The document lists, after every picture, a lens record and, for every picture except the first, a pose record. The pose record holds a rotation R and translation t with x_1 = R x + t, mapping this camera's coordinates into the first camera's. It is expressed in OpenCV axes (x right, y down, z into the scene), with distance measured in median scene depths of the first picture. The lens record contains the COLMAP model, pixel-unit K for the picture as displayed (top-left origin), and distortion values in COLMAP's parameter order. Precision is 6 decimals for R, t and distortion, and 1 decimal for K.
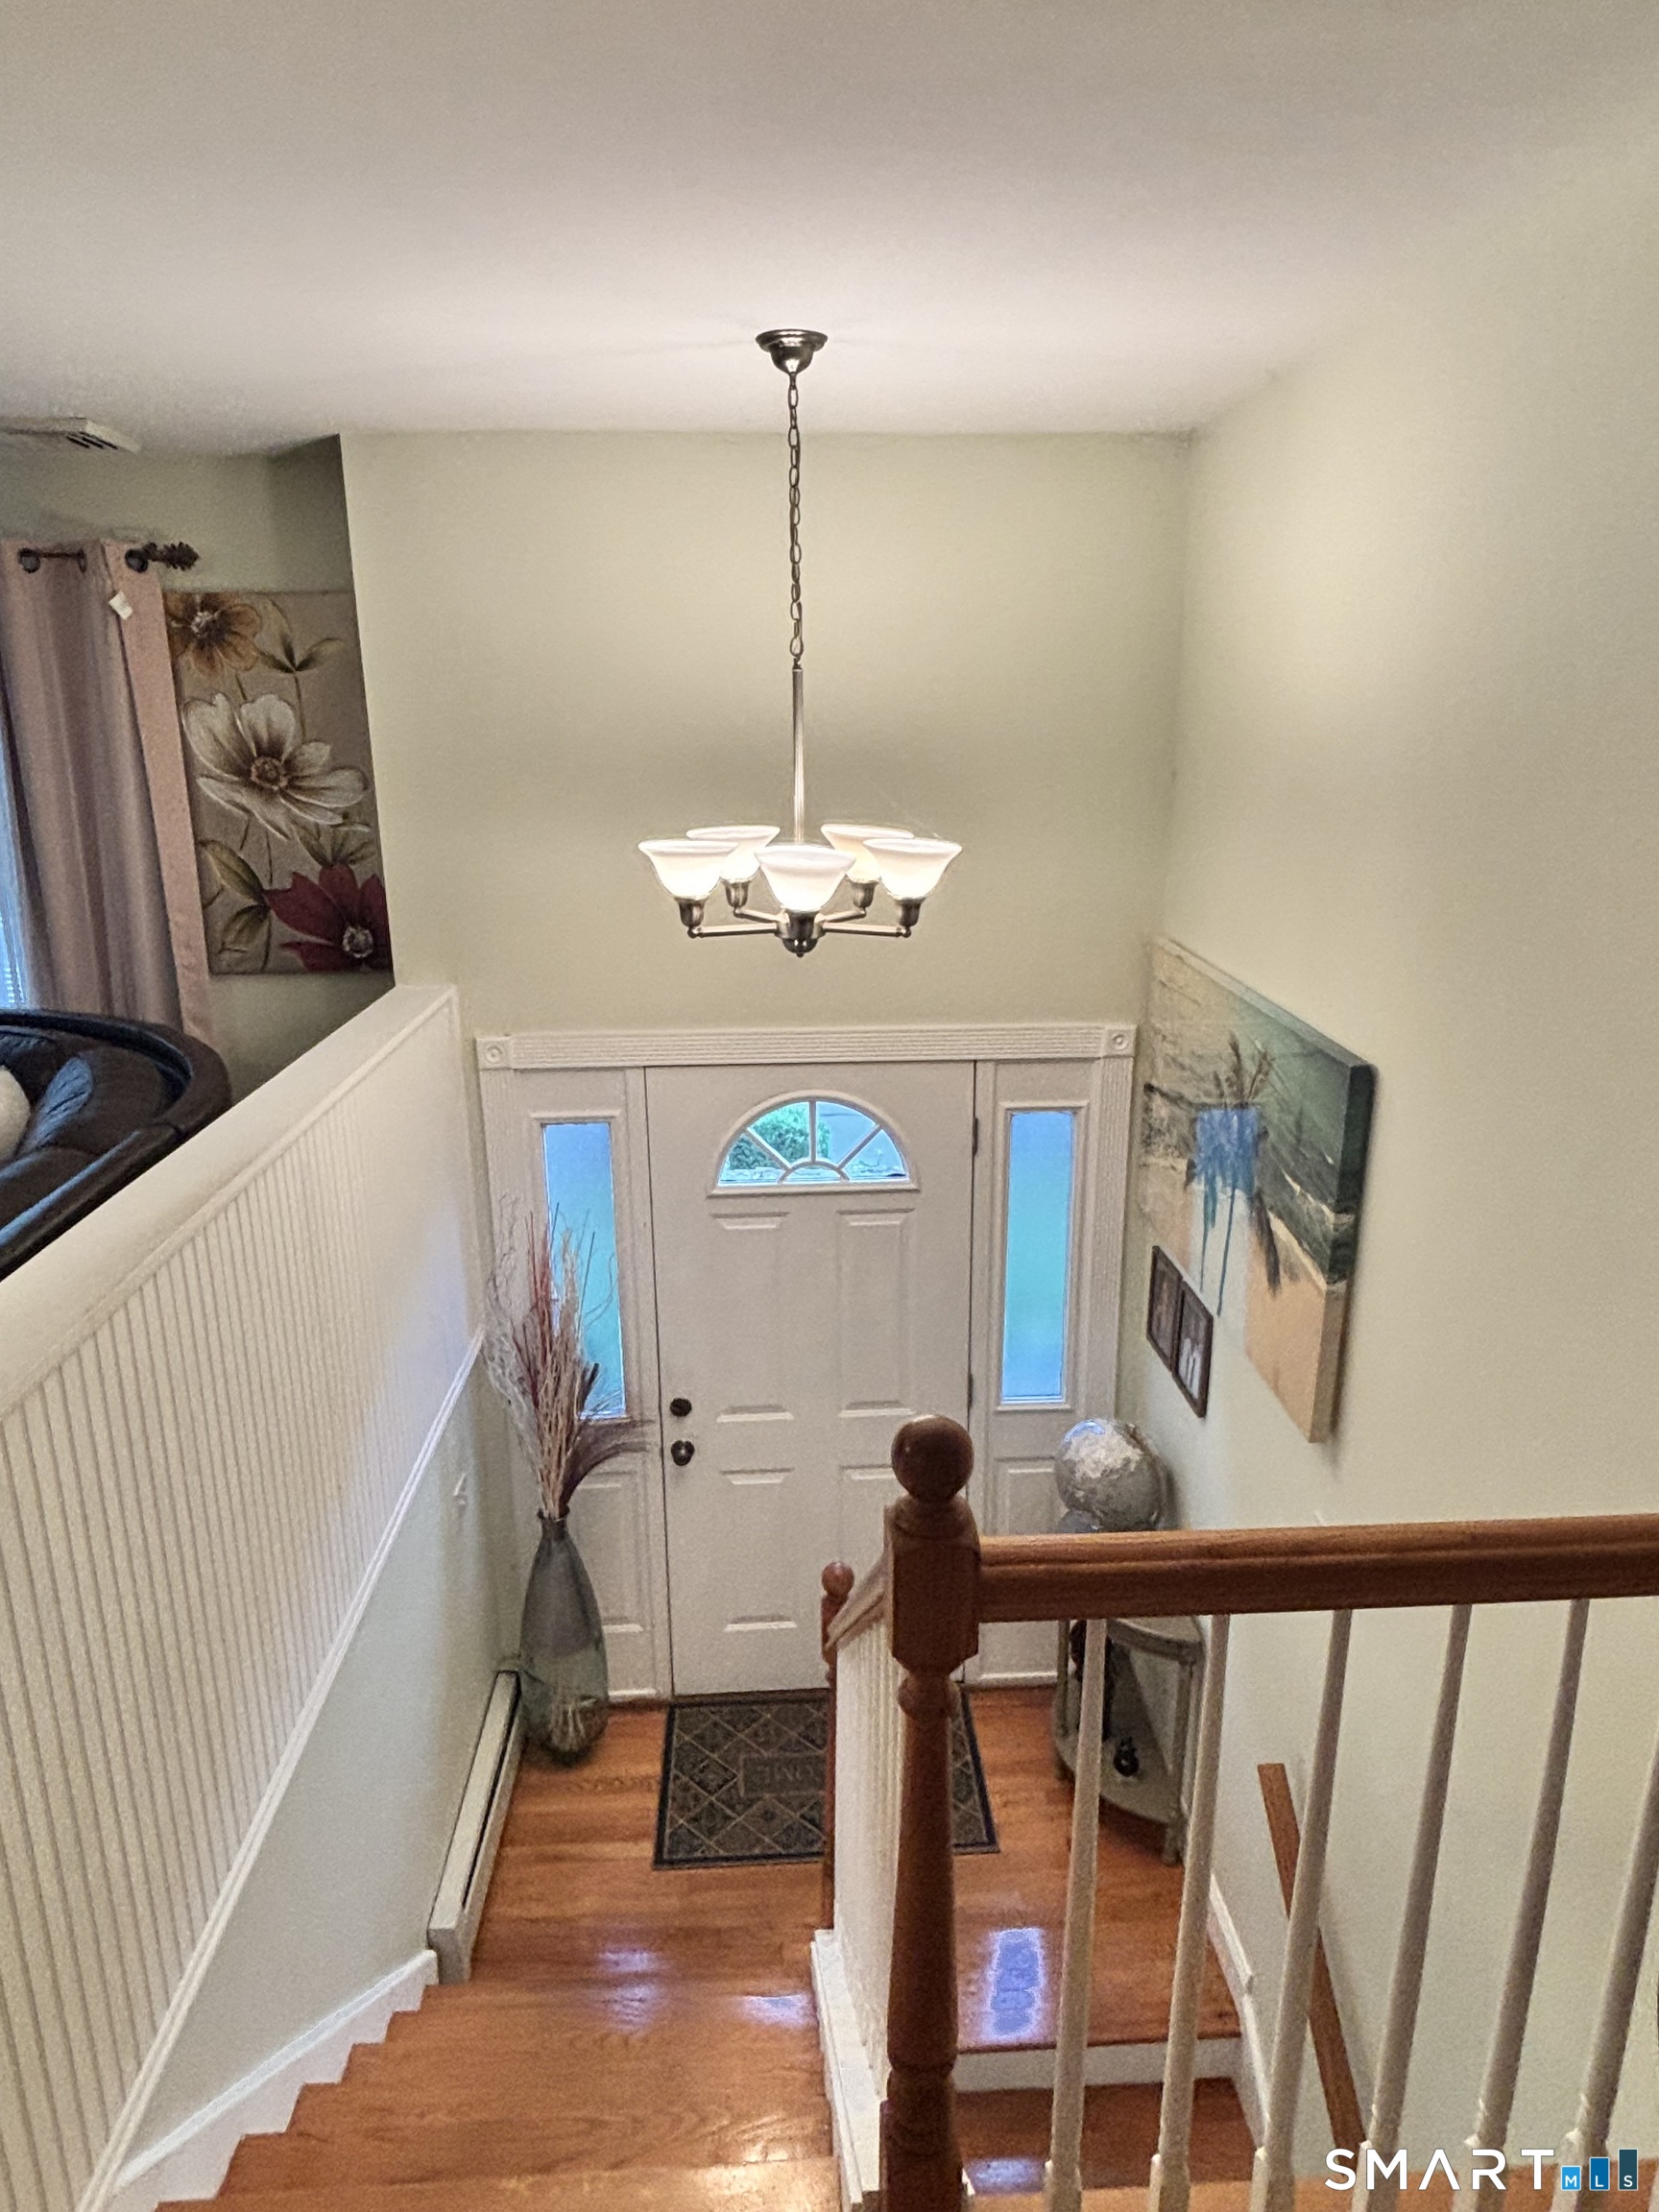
lens RADIAL K [[1372.8, 0, 831.6], [0, 1372.8, 1099.5], [0, 0, 1]] dist [-0.002361, -0.002335]
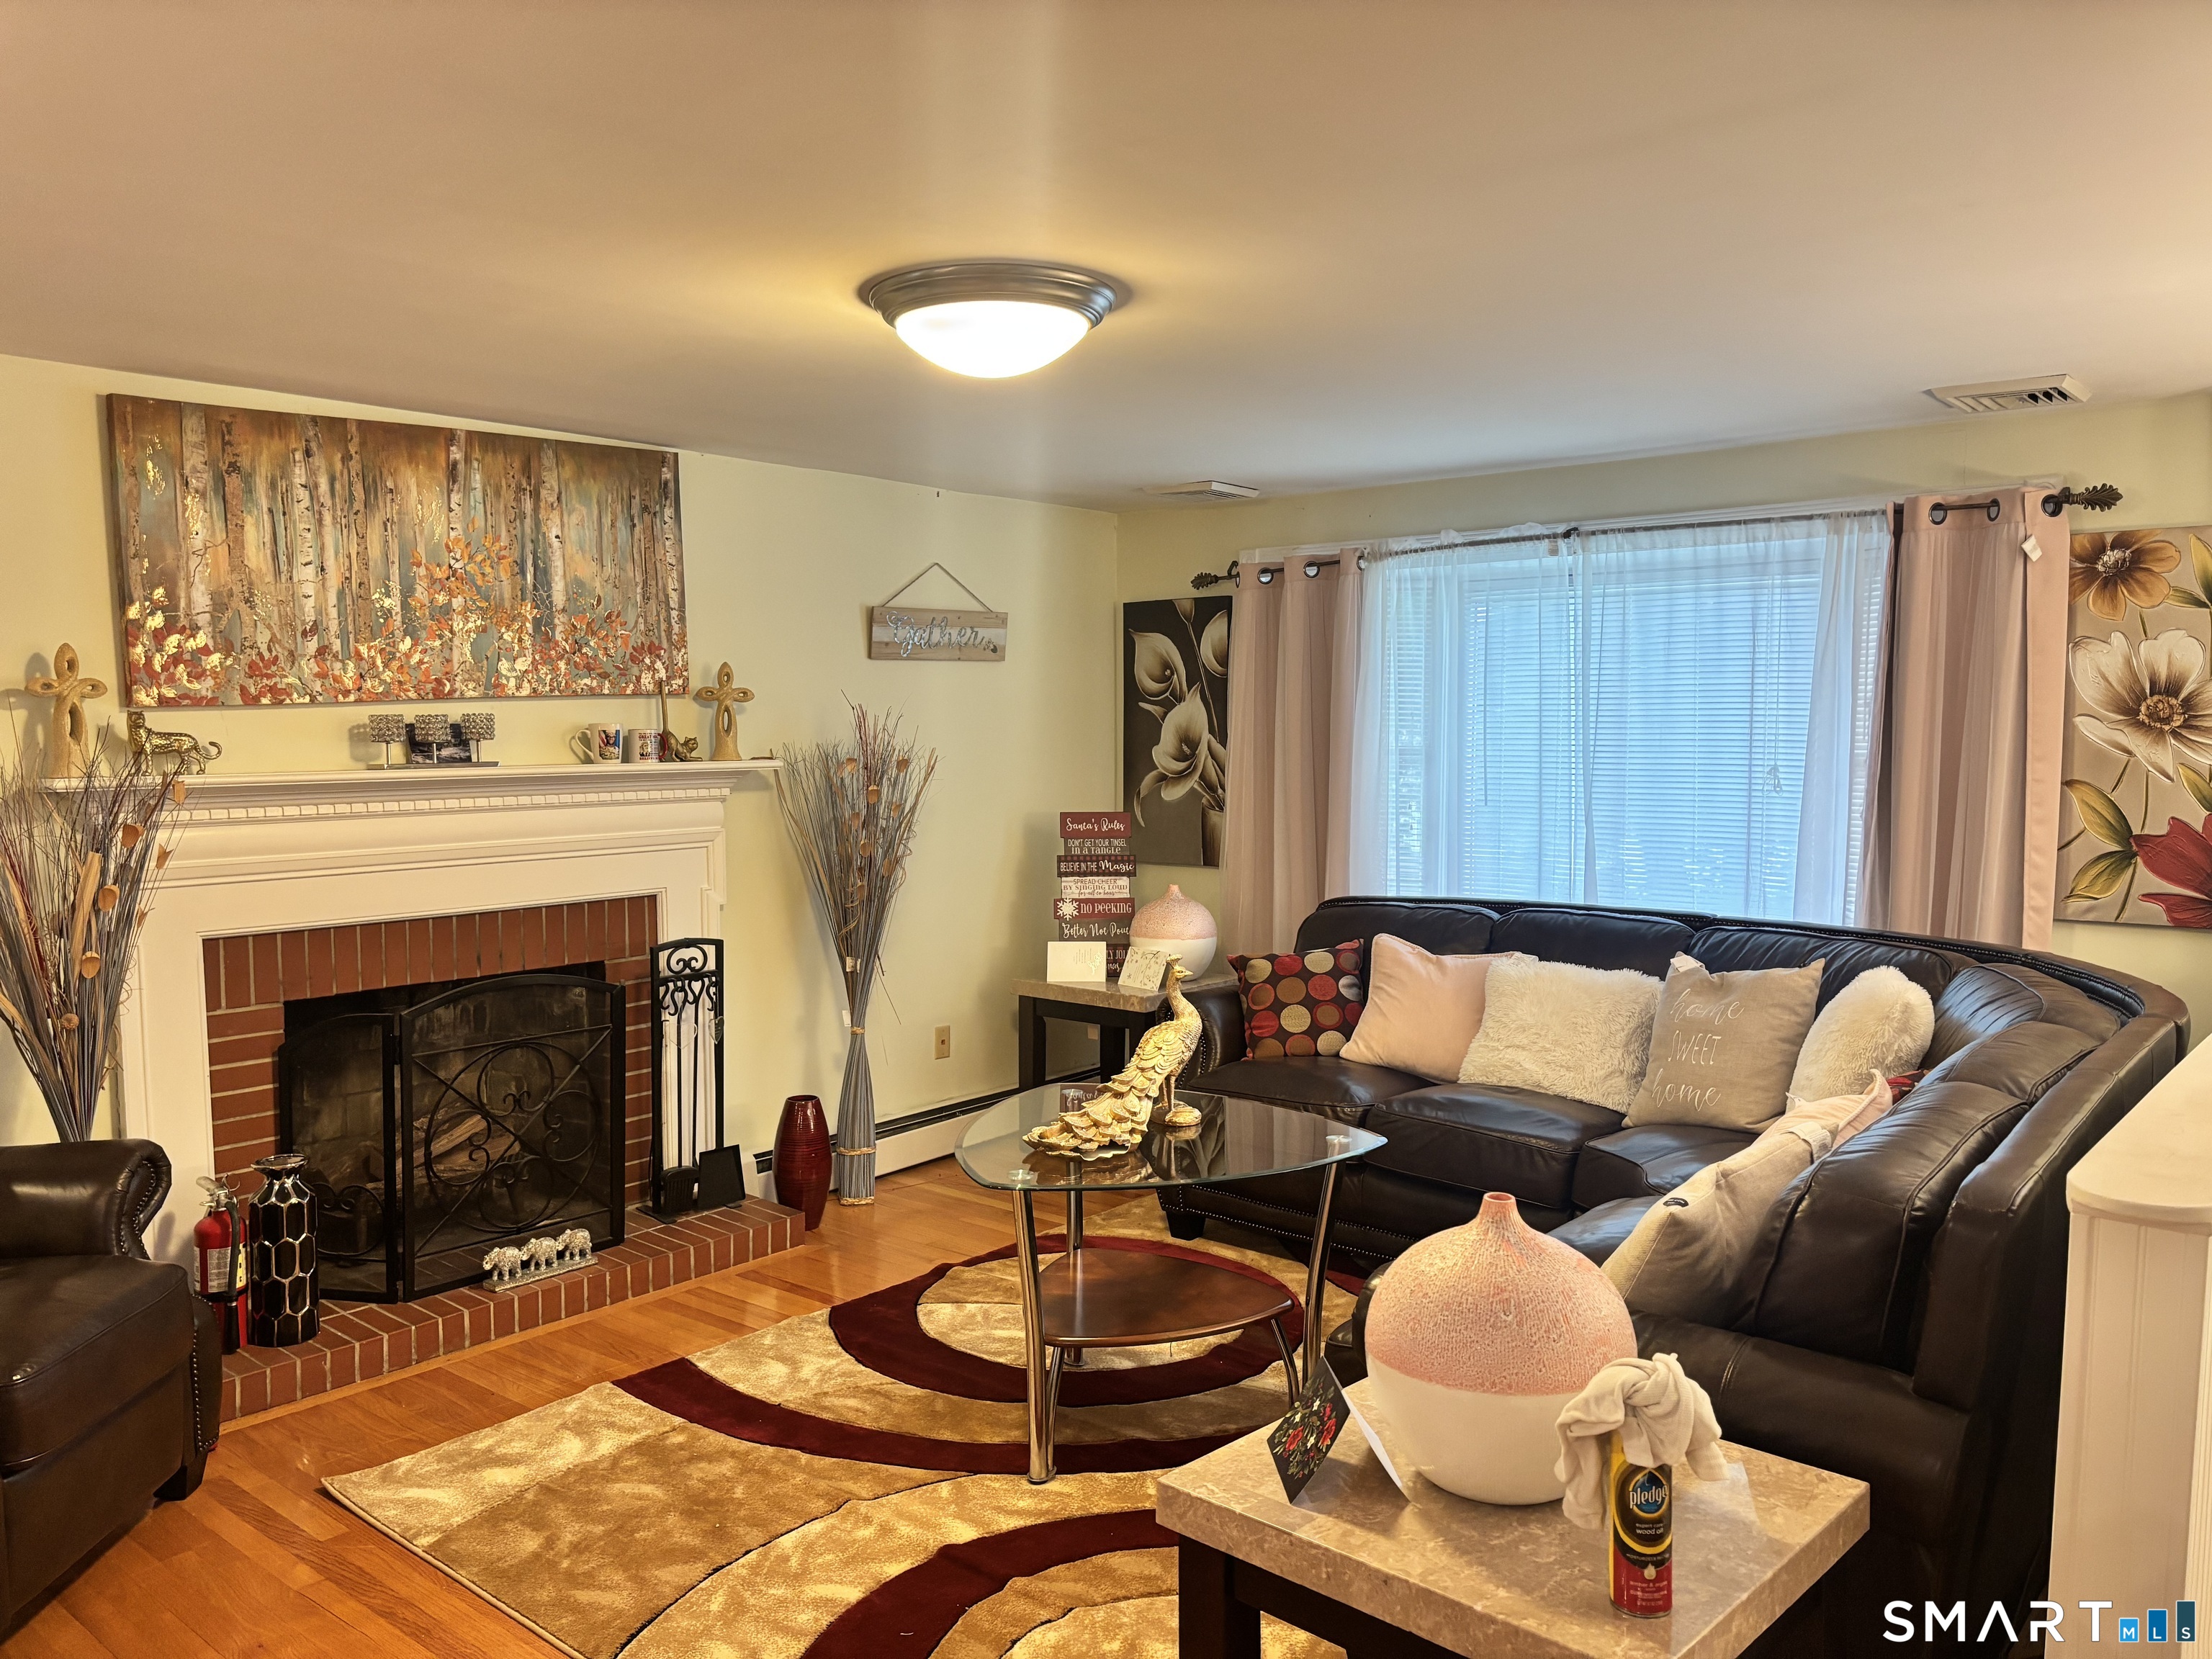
lens RADIAL K [[1629.9, 0, 1107.3], [0, 1629.9, 836.1], [0, 0, 1]] dist [0.014332, 0.004263]
pose [[0.725695, 0.053495, -0.685934, -0.163854], [-0.191300, 0.973348, -0.126479, 0.126274], [0.660887, 0.223005, 0.716587, -0.263603]]
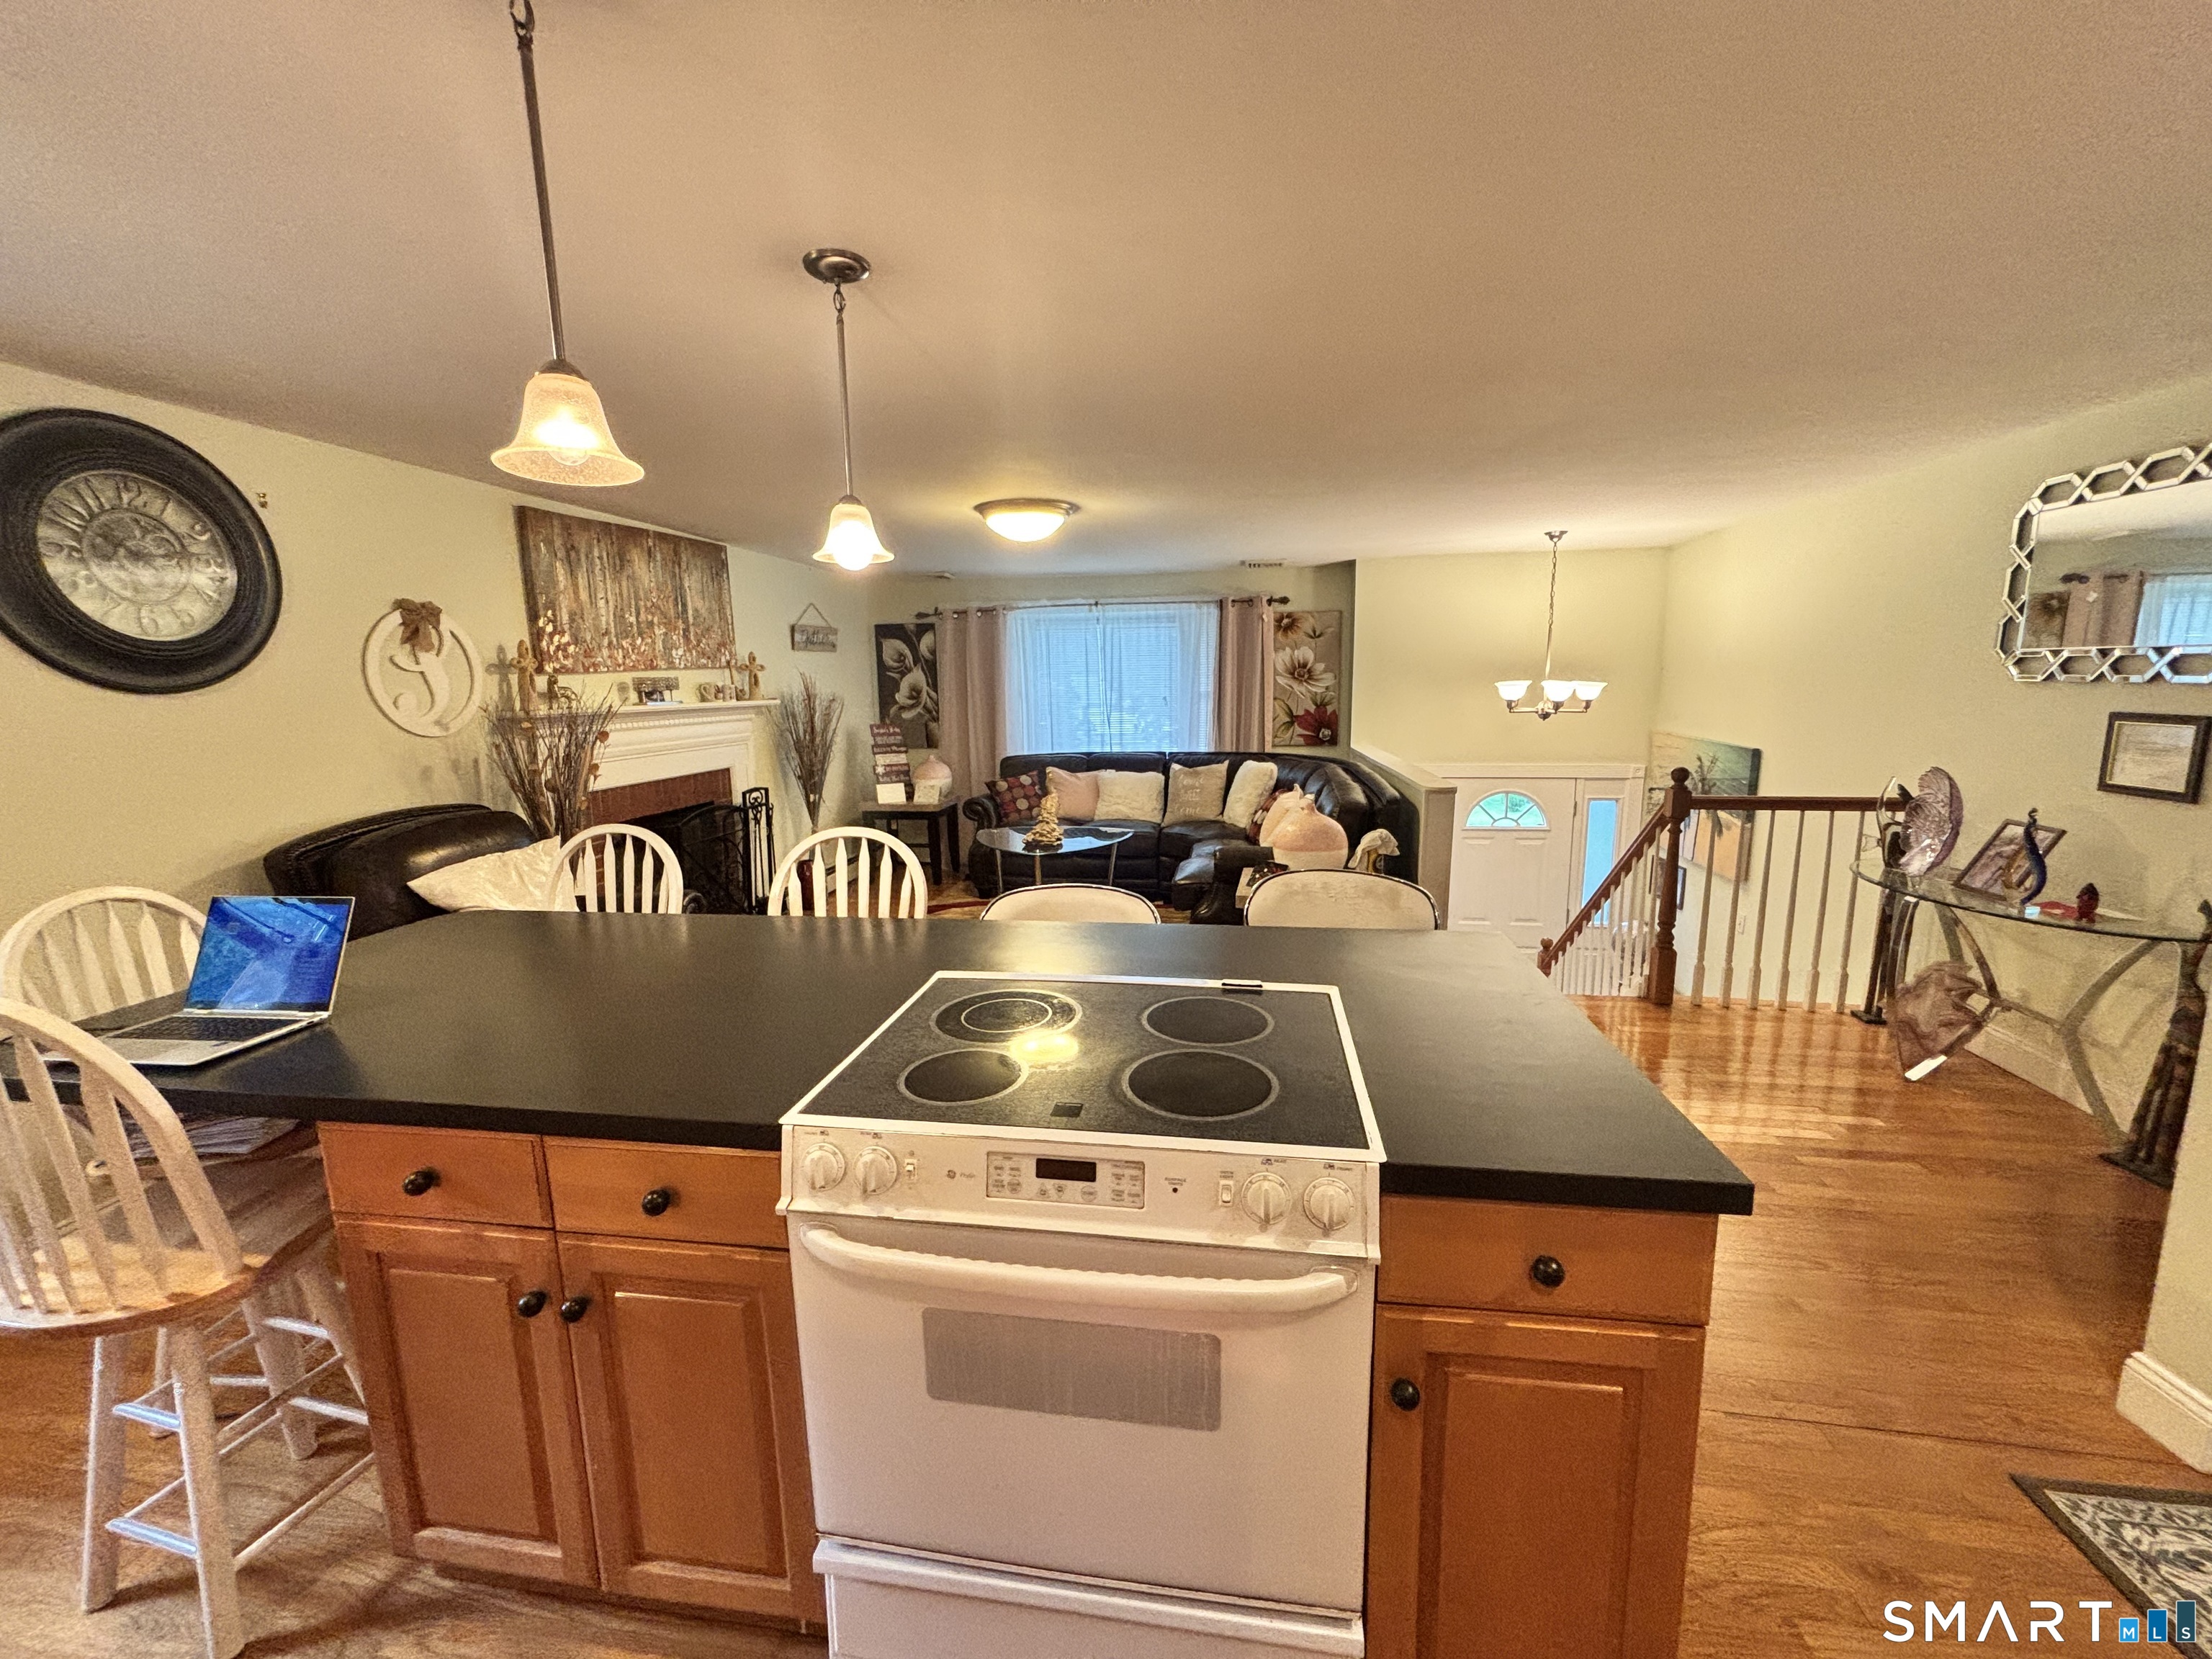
lens RADIAL K [[887.9, 0, 1113.7], [0, 887.9, 821.7], [0, 0, 1]] dist [0.007821, -0.003545]
pose [[0.978860, 0.026182, -0.202849, -0.419280], [-0.050506, 0.992002, -0.115680, 0.298589], [0.198197, 0.123480, 0.972353, -0.823977]]
